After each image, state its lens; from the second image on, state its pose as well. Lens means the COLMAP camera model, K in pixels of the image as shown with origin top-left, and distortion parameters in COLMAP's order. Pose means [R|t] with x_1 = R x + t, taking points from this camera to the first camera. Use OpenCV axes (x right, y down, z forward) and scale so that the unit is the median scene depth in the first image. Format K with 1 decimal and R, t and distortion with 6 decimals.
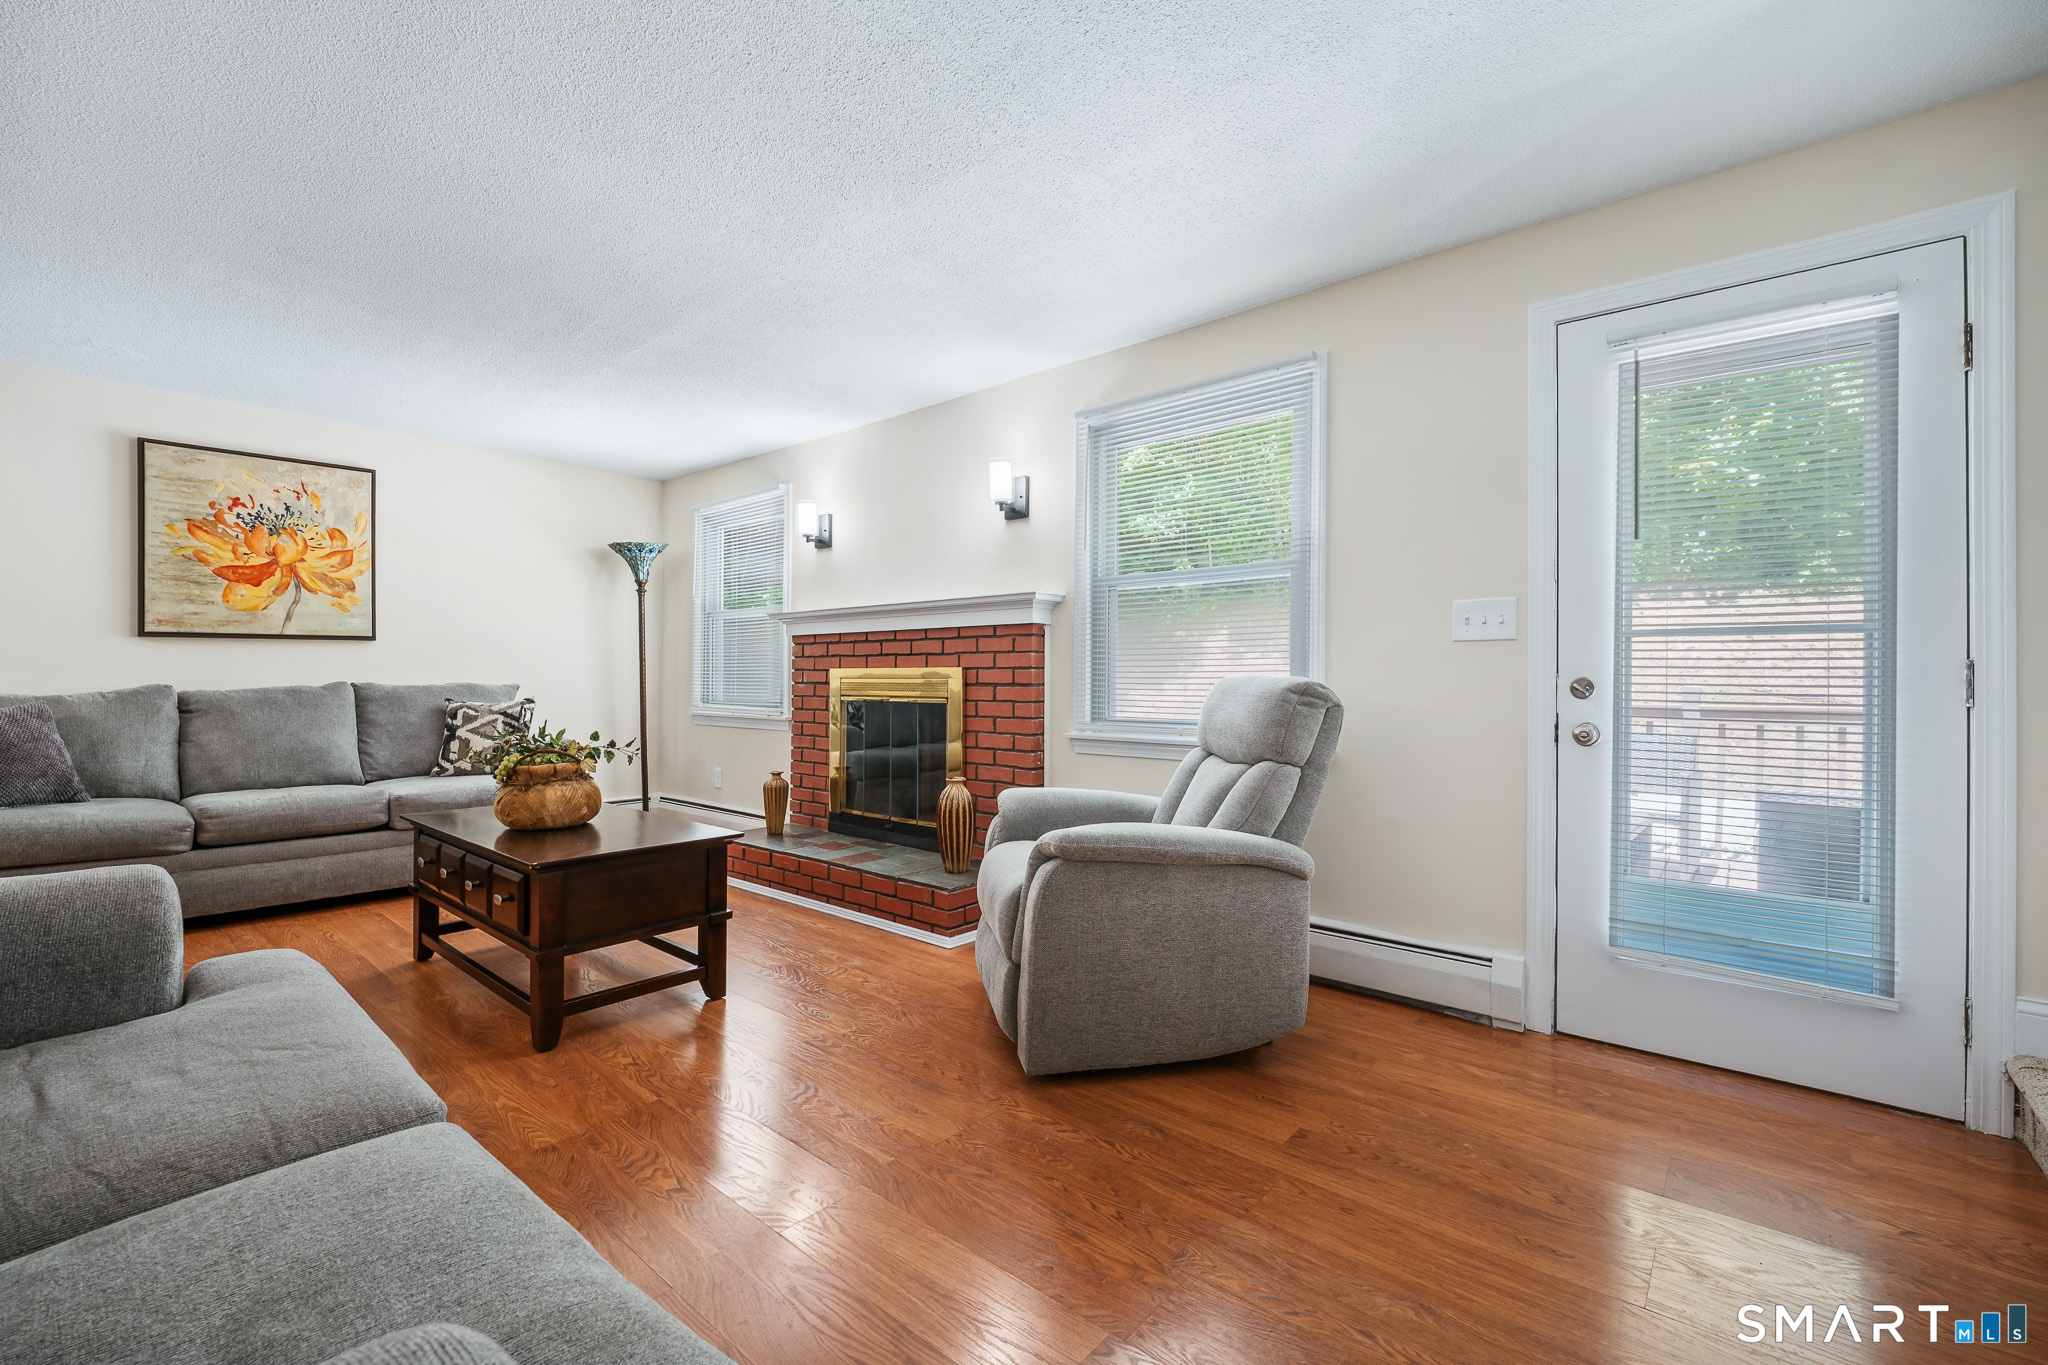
lens RADIAL K [[875.3, 0, 1047.1], [0, 875.3, 682.8], [0, 0, 1]] dist [0.000487, -0.000184]
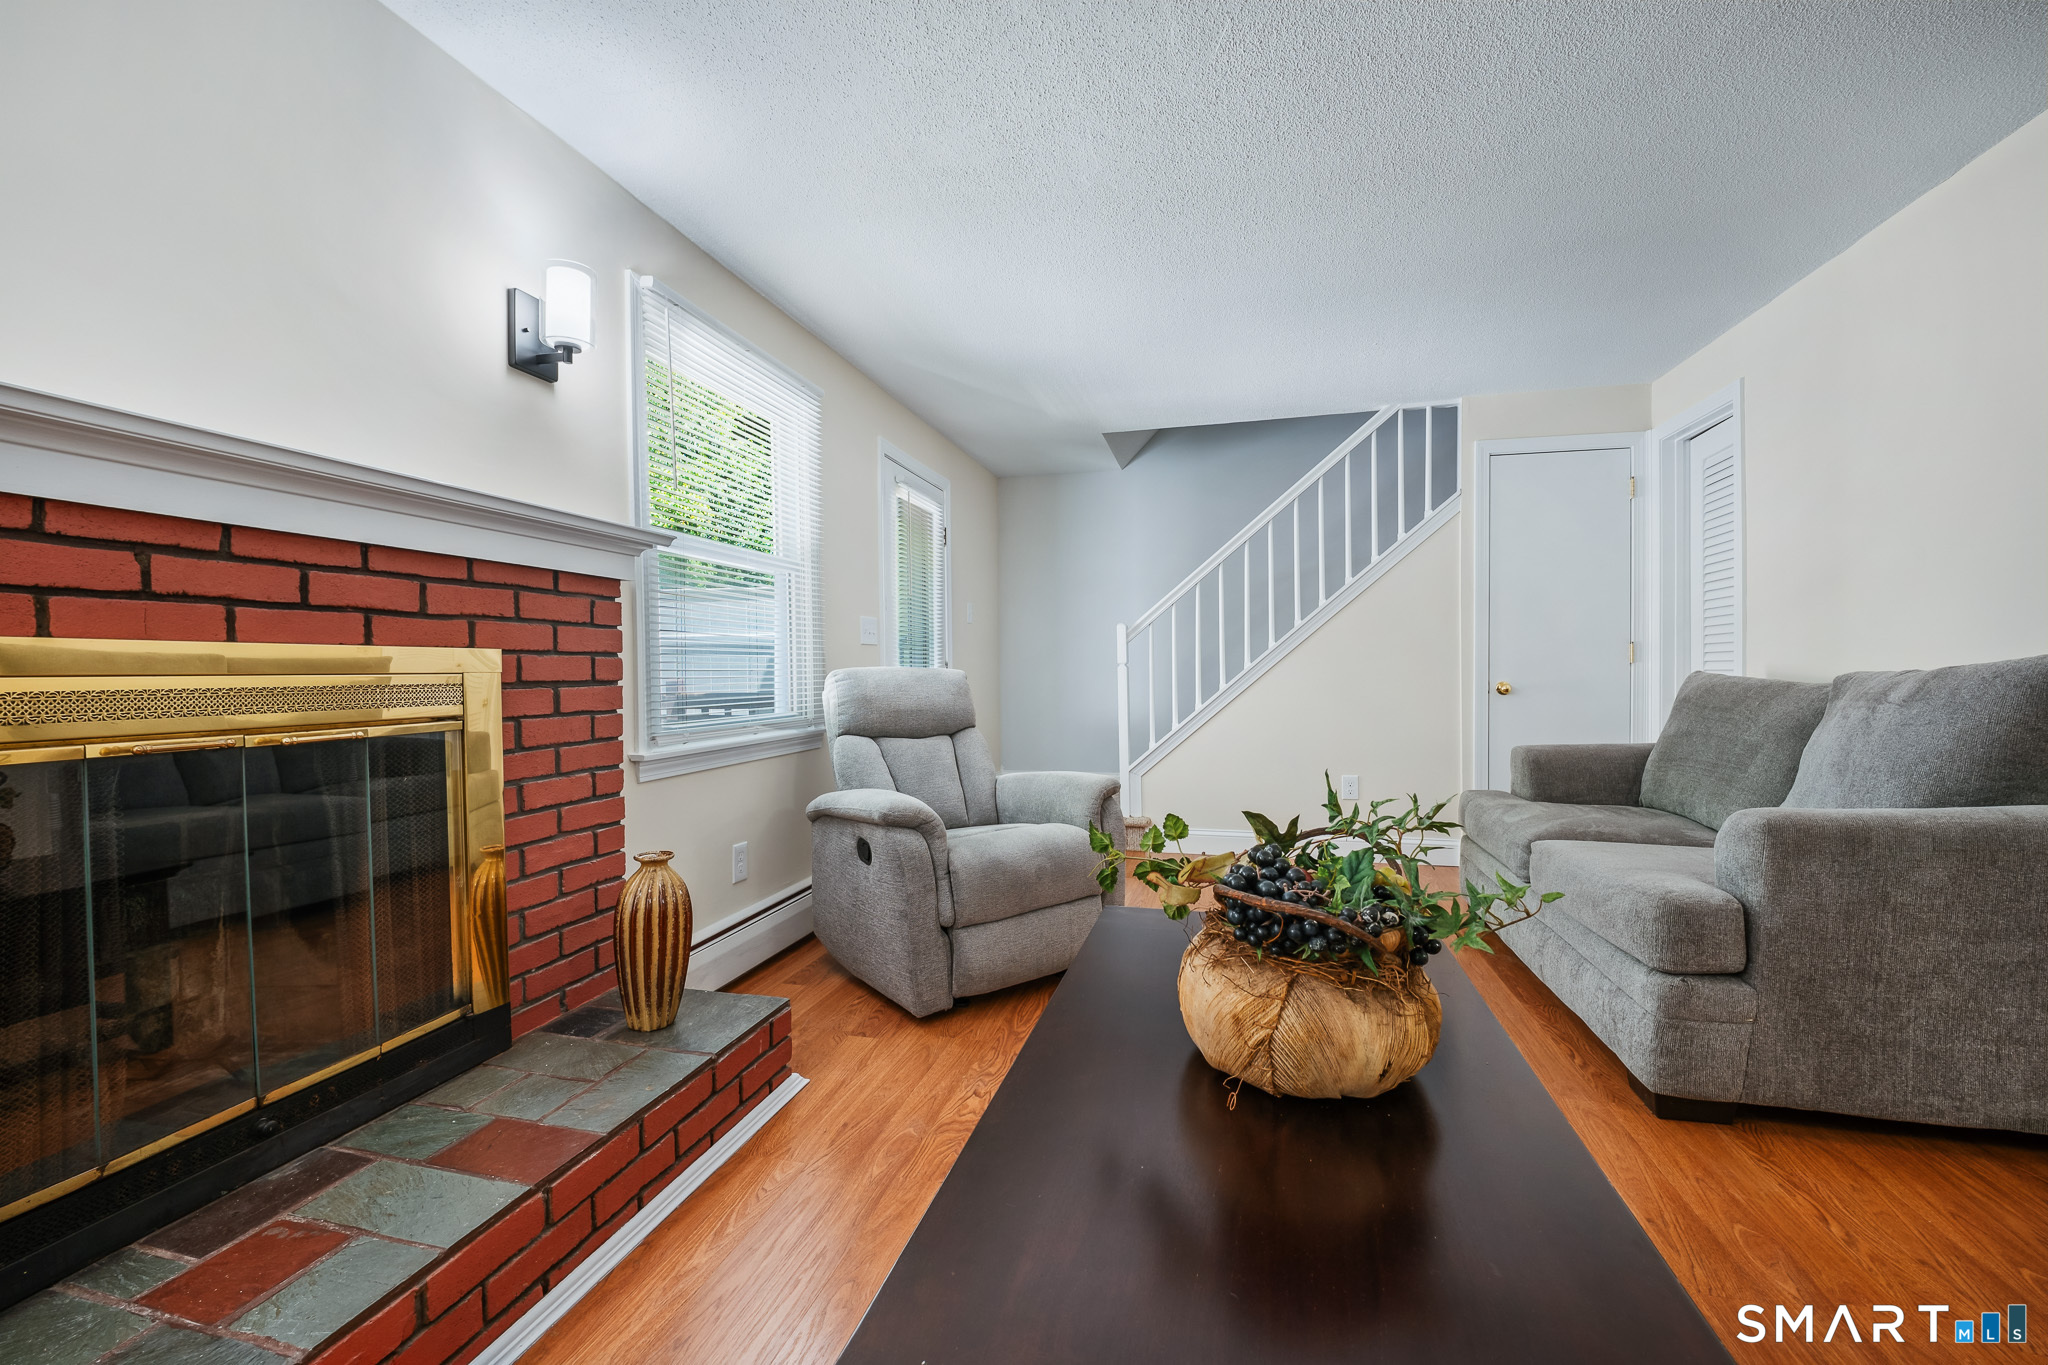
lens RADIAL K [[846.5, 0, 1037.7], [0, 846.5, 685.1], [0, 0, 1]] dist [0.000875, -0.005825]
pose [[-0.441764, -0.017810, 0.896955, -0.577421], [0.007189, 0.999701, 0.023391, -0.006163], [-0.897103, 0.016781, -0.441503, 0.859713]]
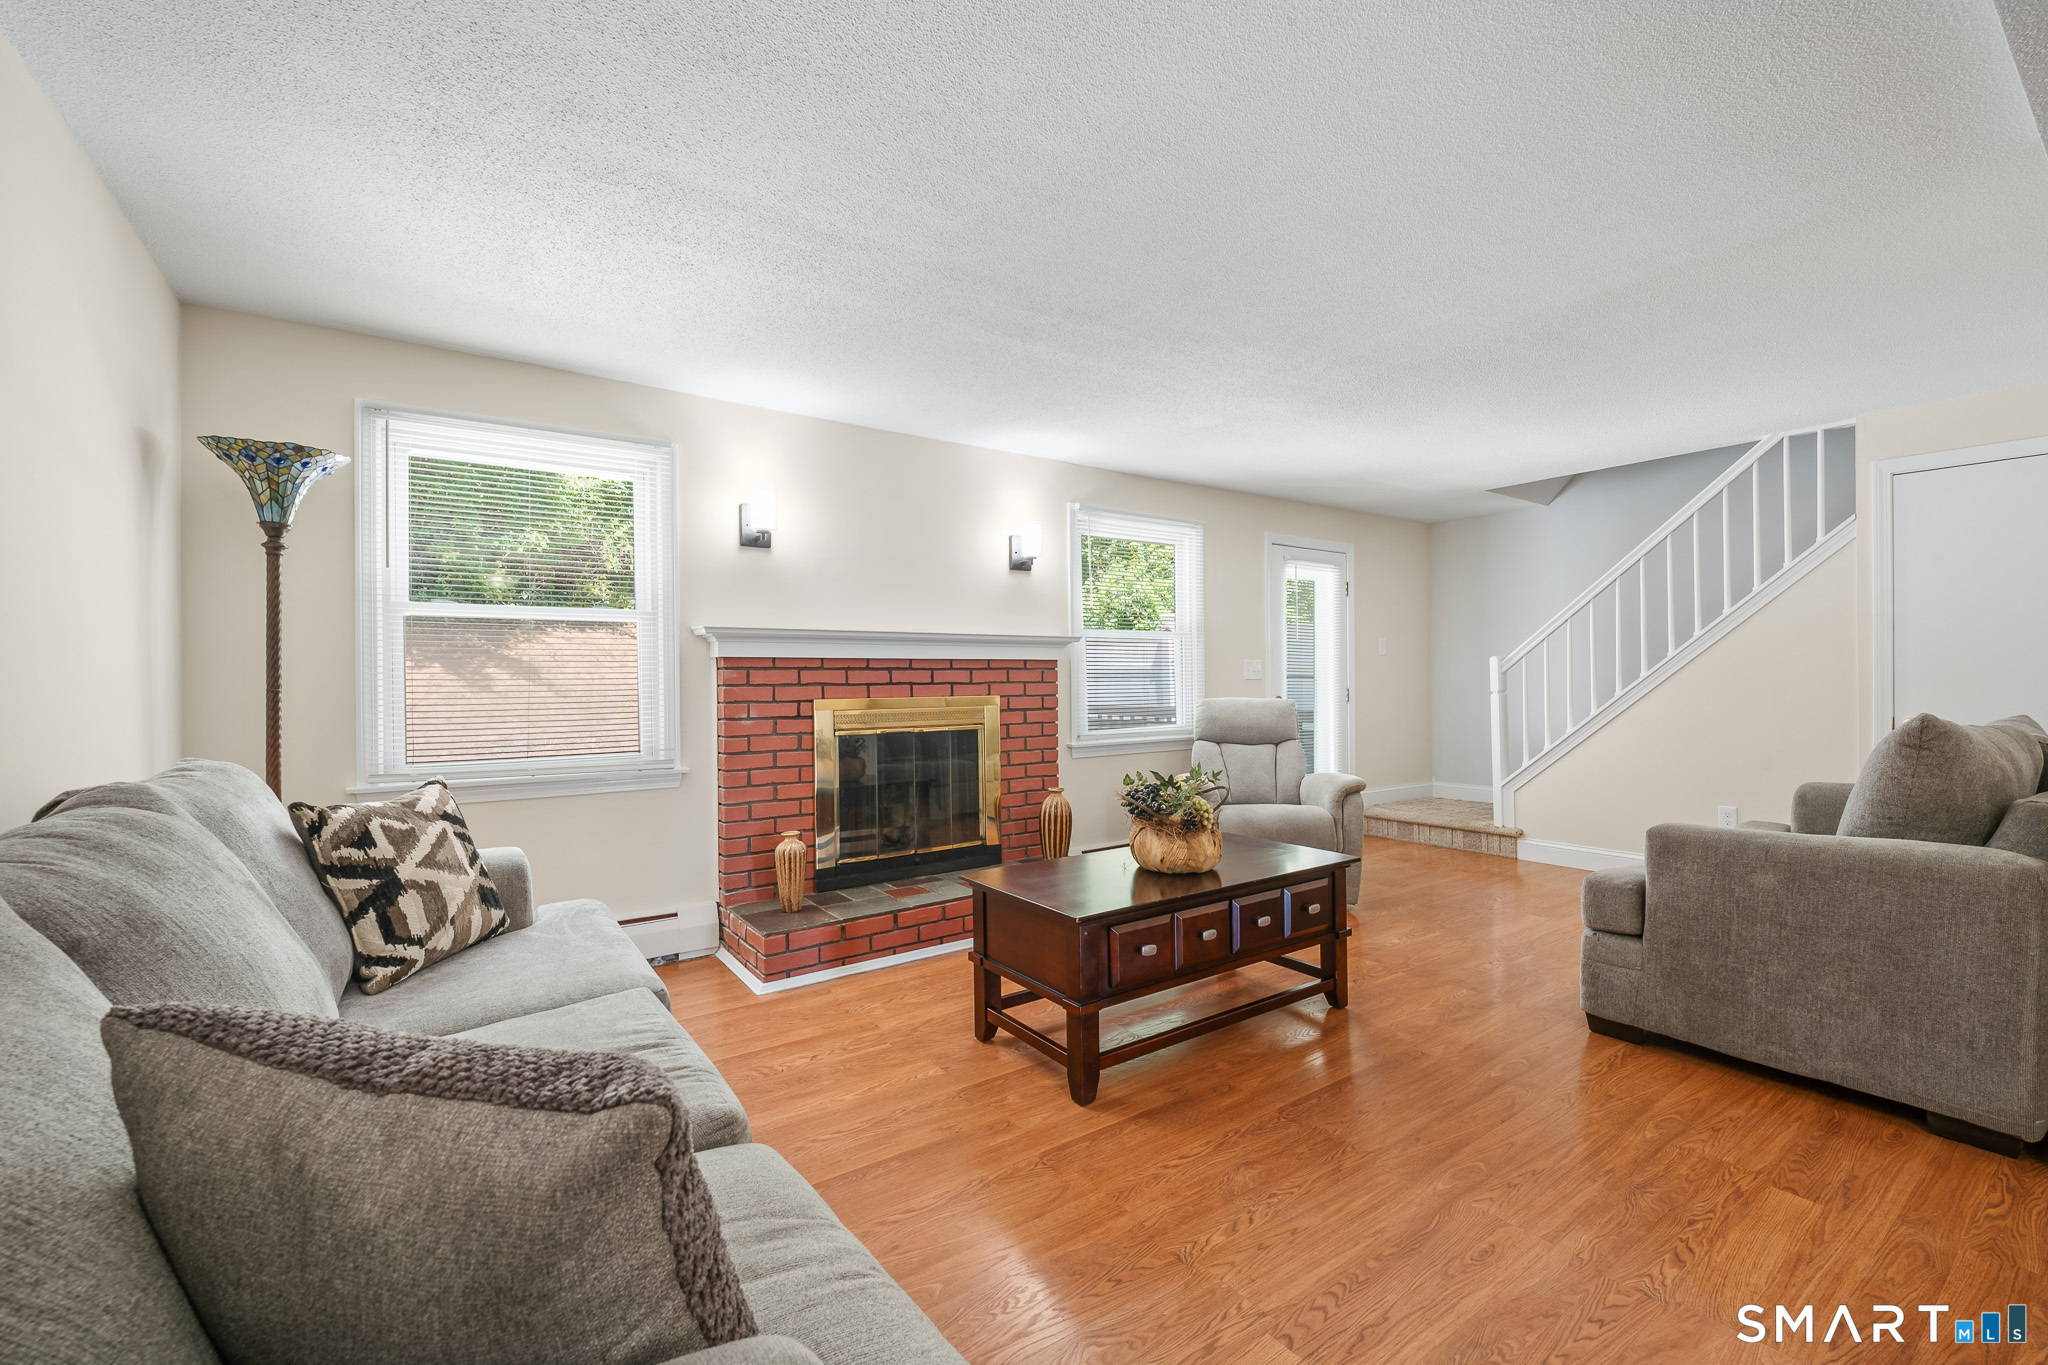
lens RADIAL K [[846.5, 0, 1037.7], [0, 846.5, 685.1], [0, 0, 1]] dist [0.000875, -0.005825]
pose [[0.249533, -0.012169, 0.968290, -1.038294], [0.011902, 0.999884, 0.009499, -0.037326], [-0.968293, 0.009154, 0.249649, 0.621049]]
